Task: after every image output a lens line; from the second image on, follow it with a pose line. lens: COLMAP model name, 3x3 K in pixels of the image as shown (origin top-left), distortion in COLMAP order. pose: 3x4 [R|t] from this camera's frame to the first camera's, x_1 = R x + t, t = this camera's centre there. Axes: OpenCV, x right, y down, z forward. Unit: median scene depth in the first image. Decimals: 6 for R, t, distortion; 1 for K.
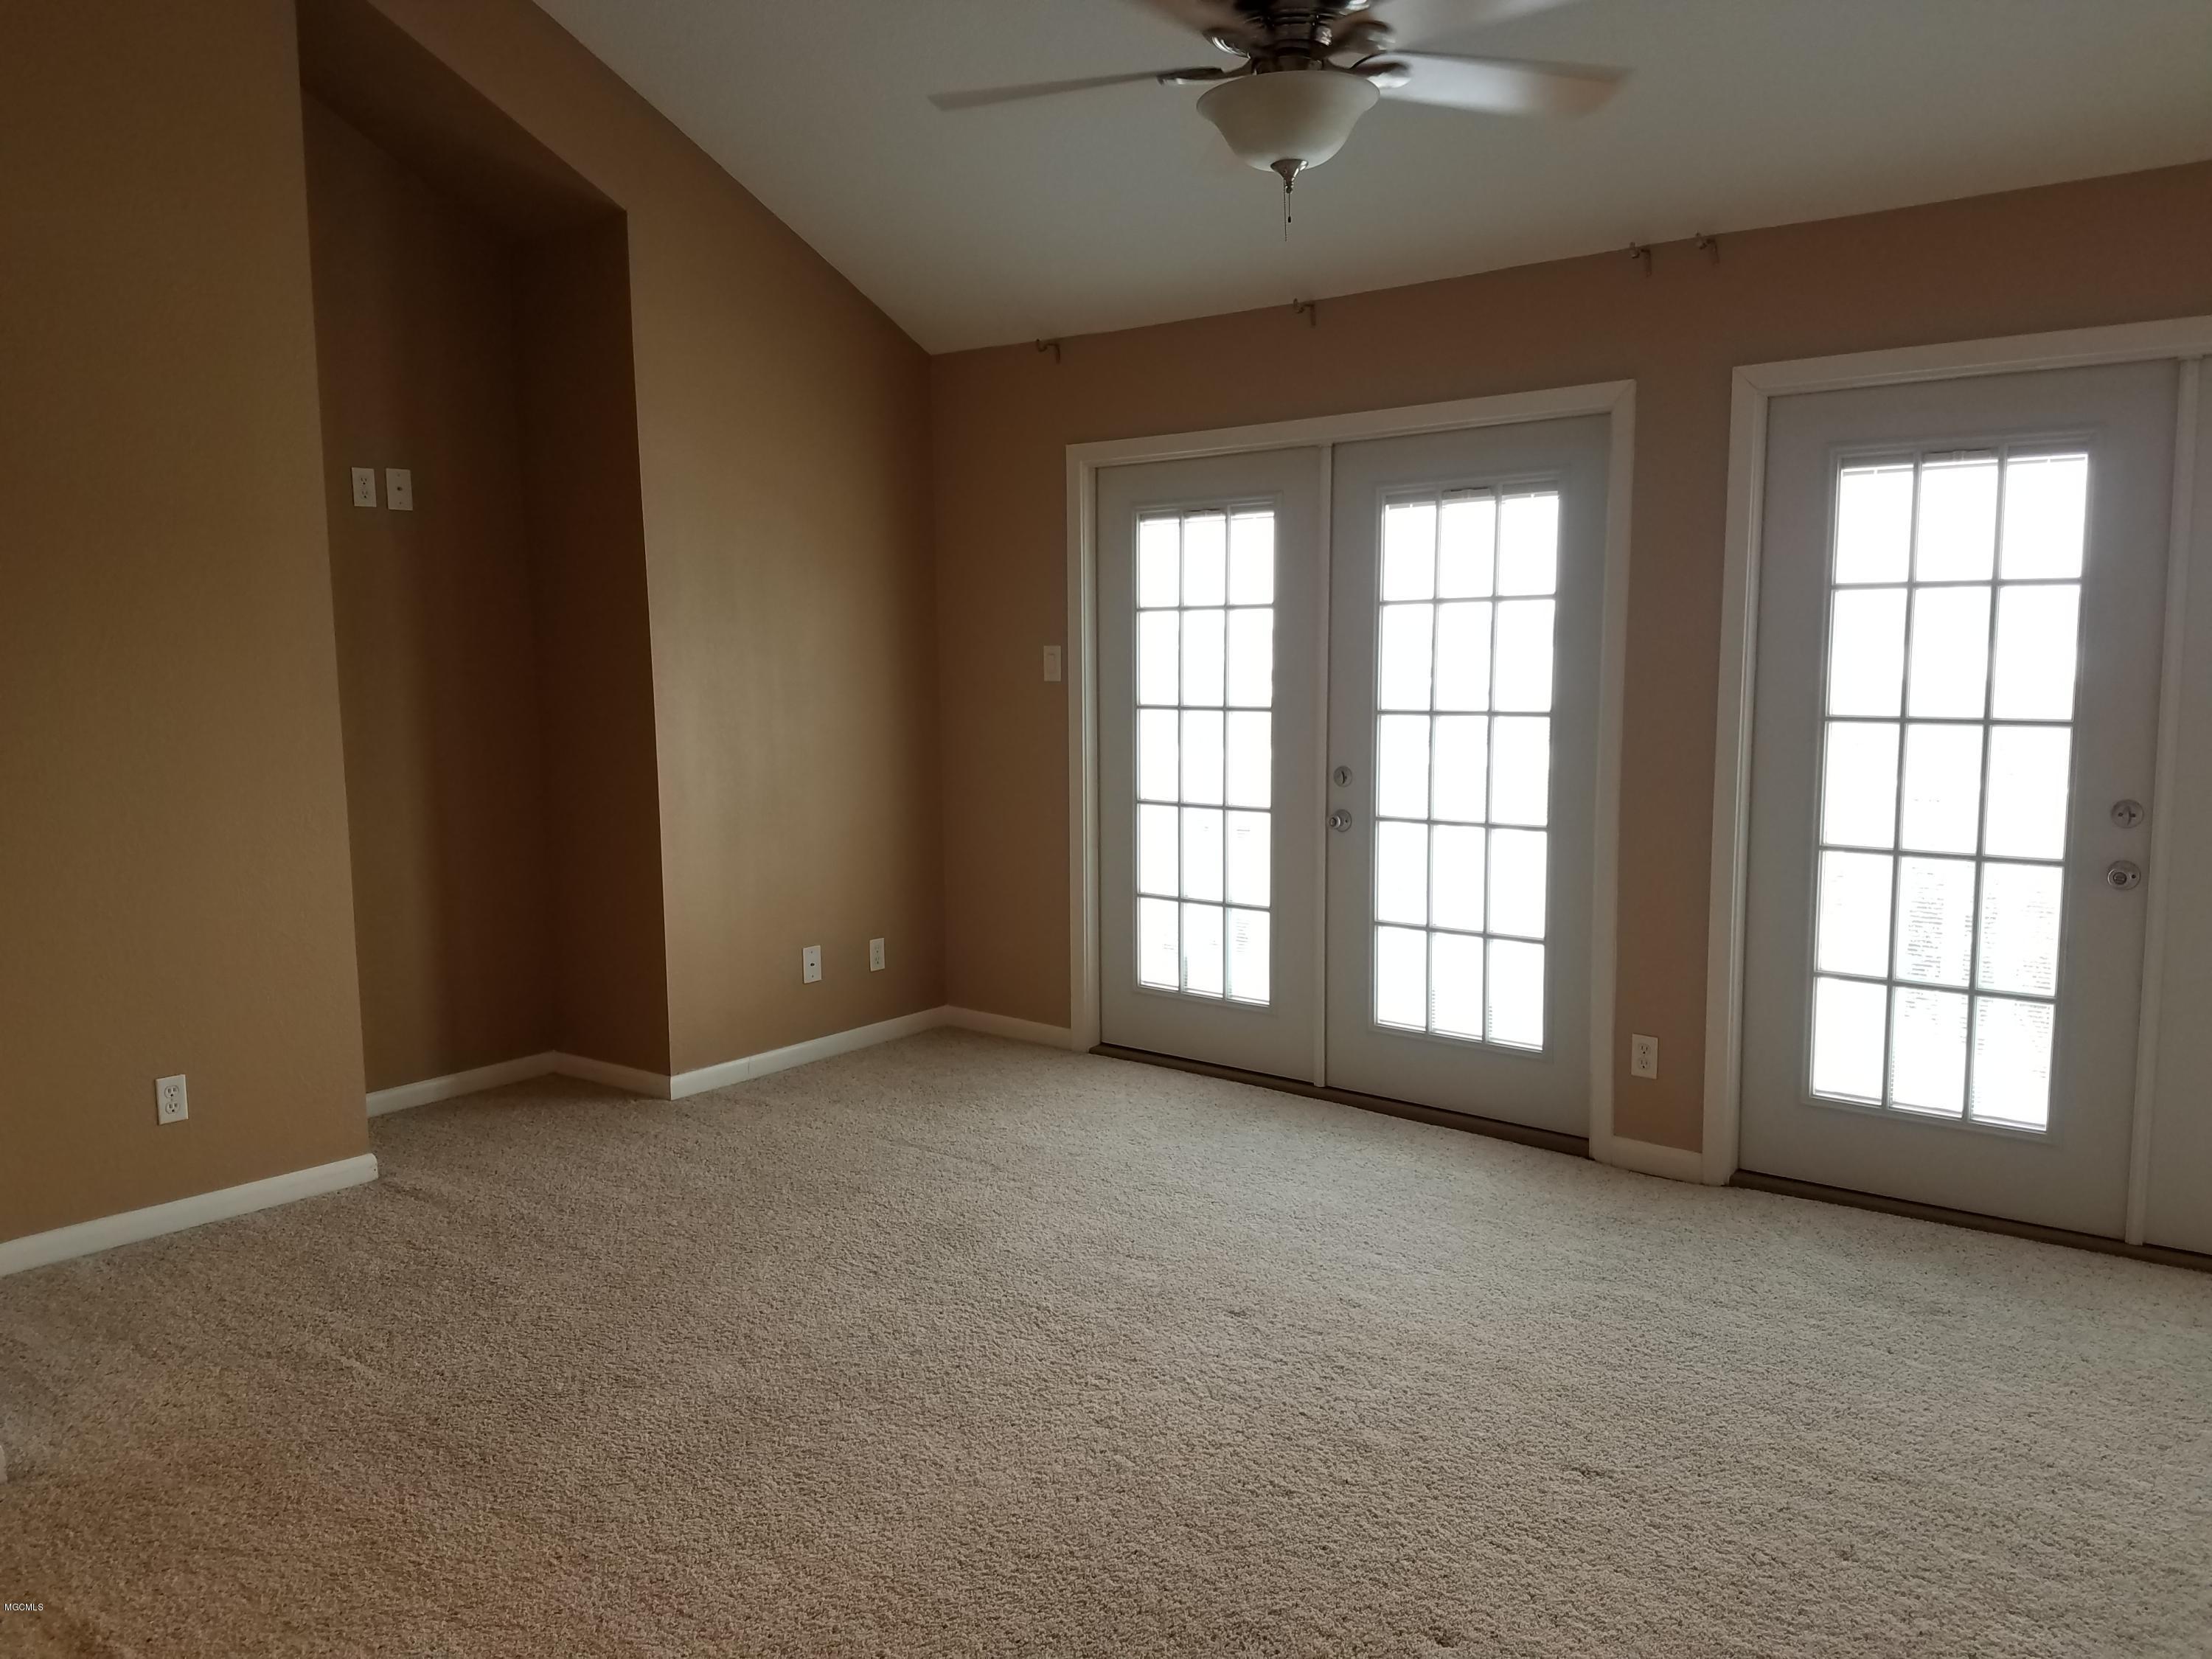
lens RADIAL K [[1671.8, 0, 1010.0], [0, 1671.8, 838.9], [0, 0, 1]] dist [0.253227, -0.366092]
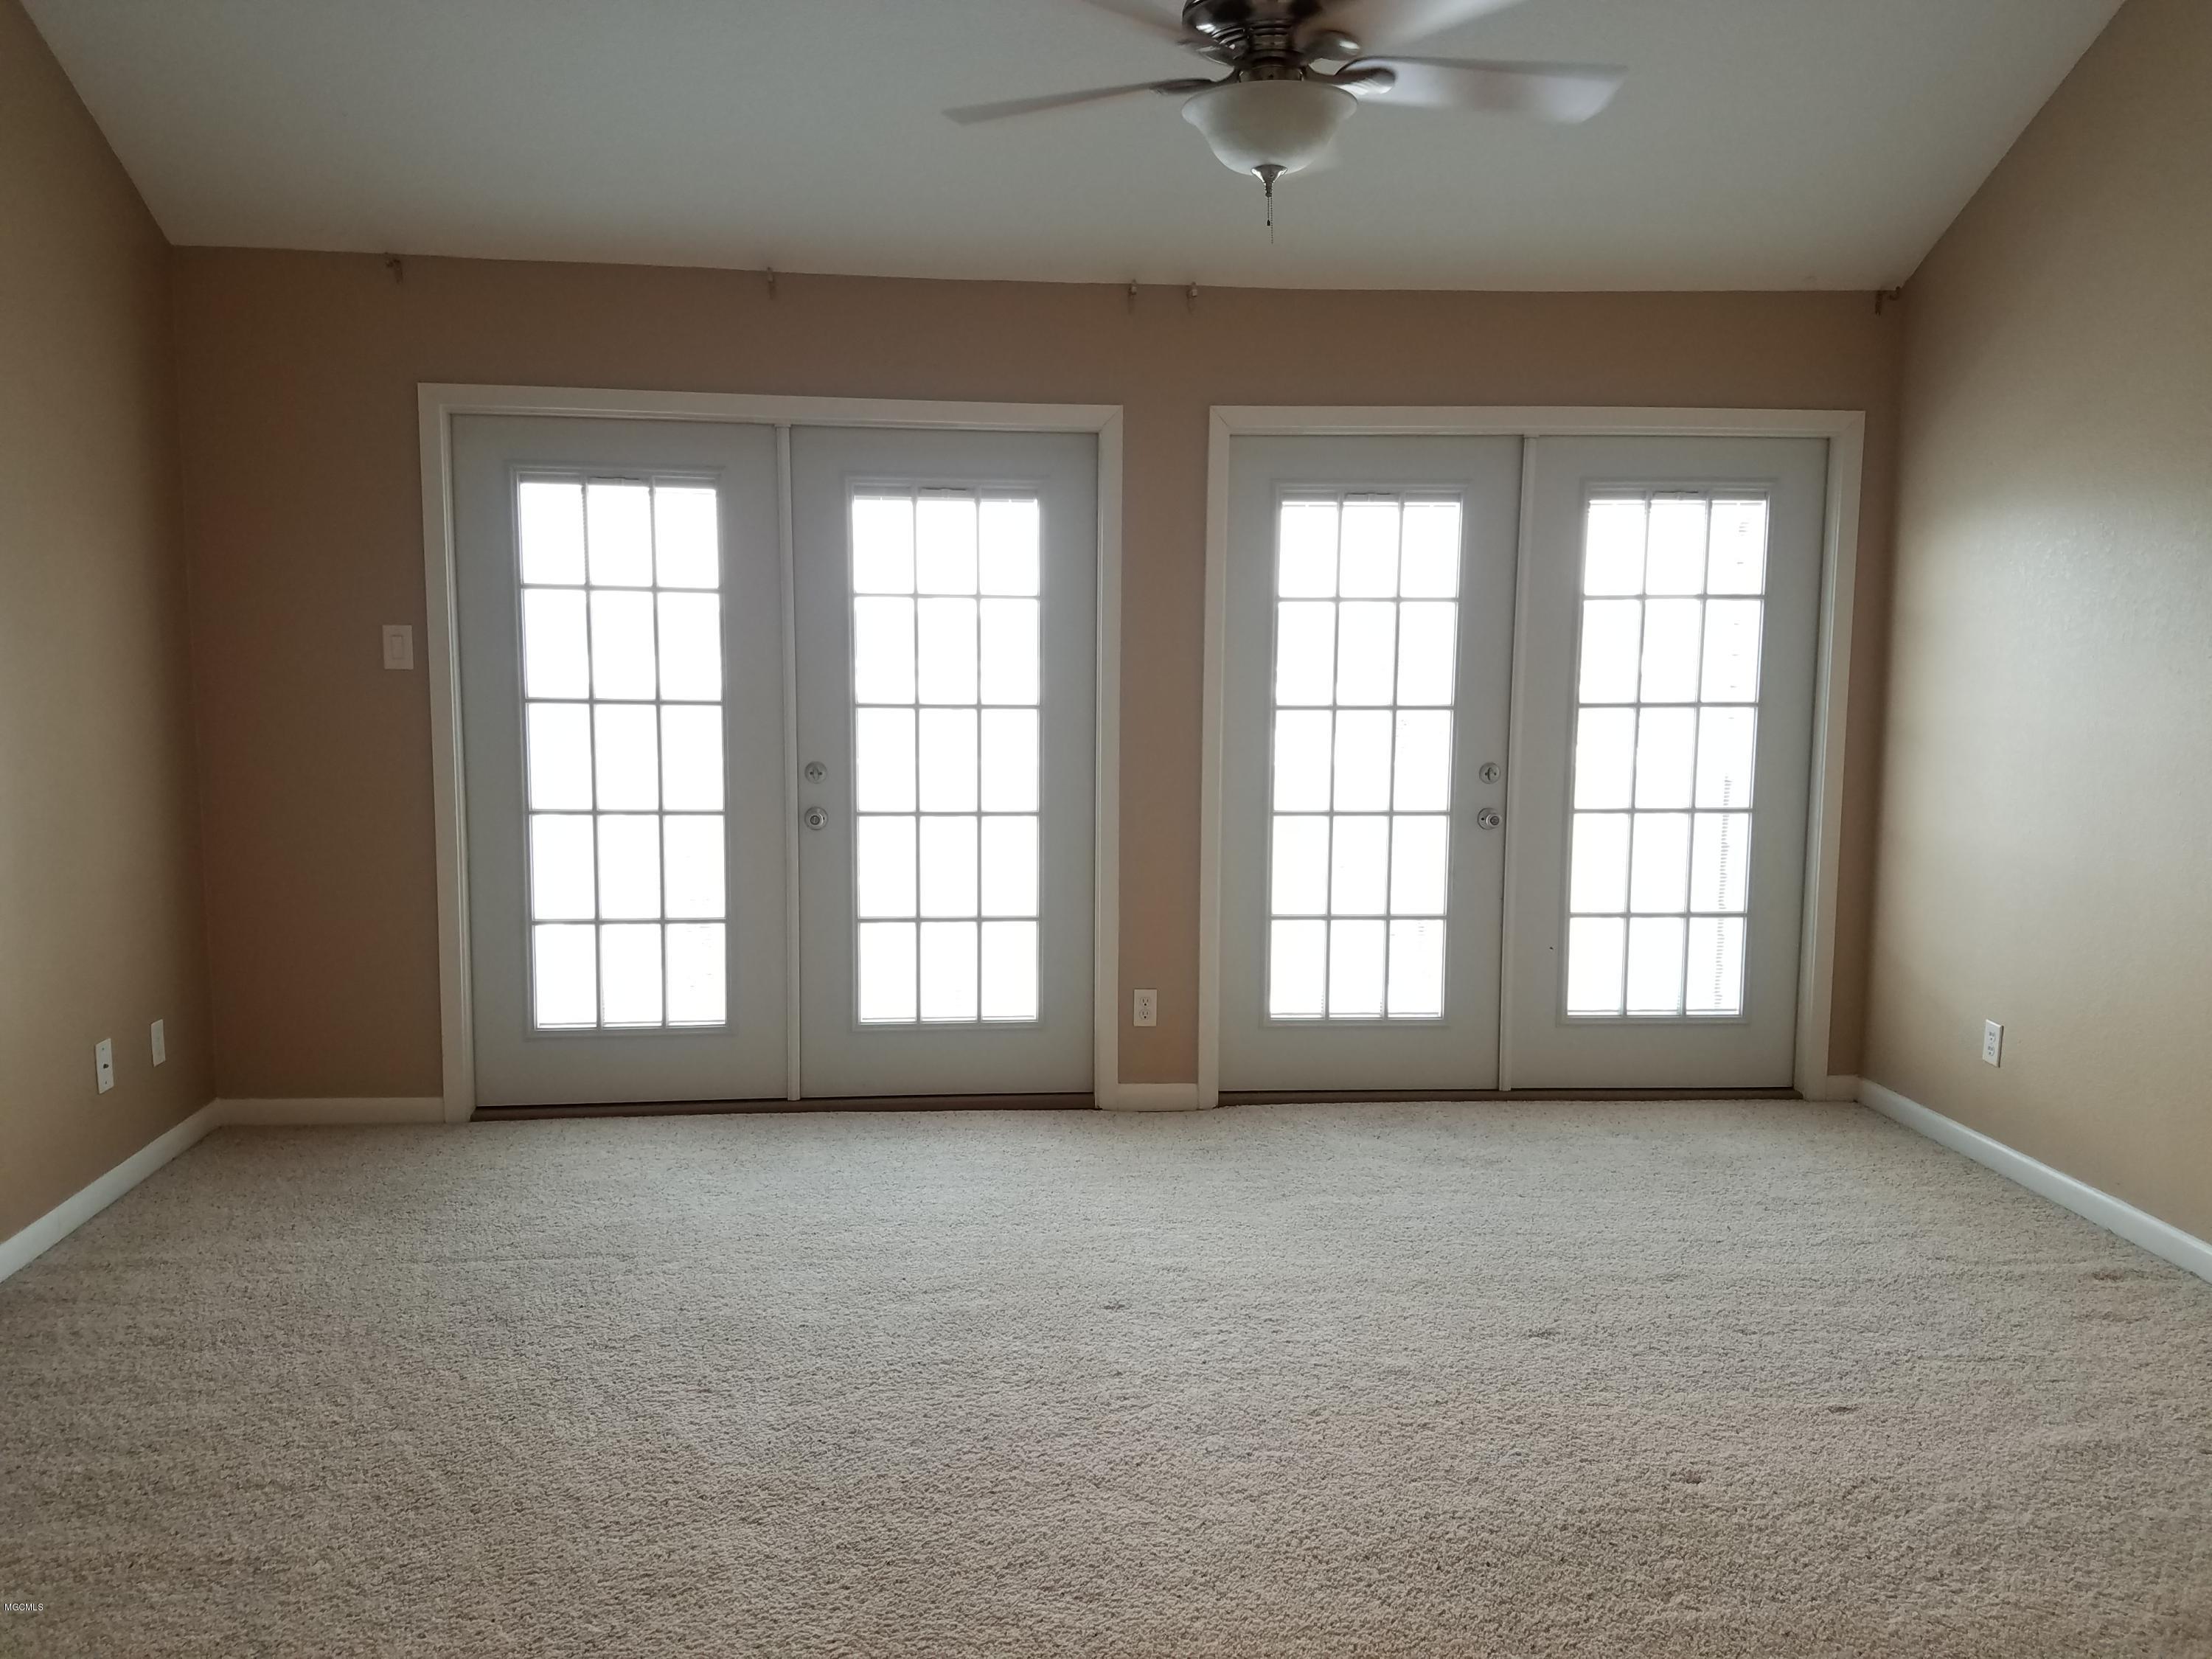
lens RADIAL K [[1714.3, 0, 1106.0], [0, 1714.3, 829.5], [0, 0, 1]] dist [0.224668, -0.403089]
pose [[0.709666, -0.062410, 0.701769, -0.410394], [0.068382, 0.997468, 0.019556, -0.013580], [-0.701212, 0.034110, 0.712136, 0.201118]]
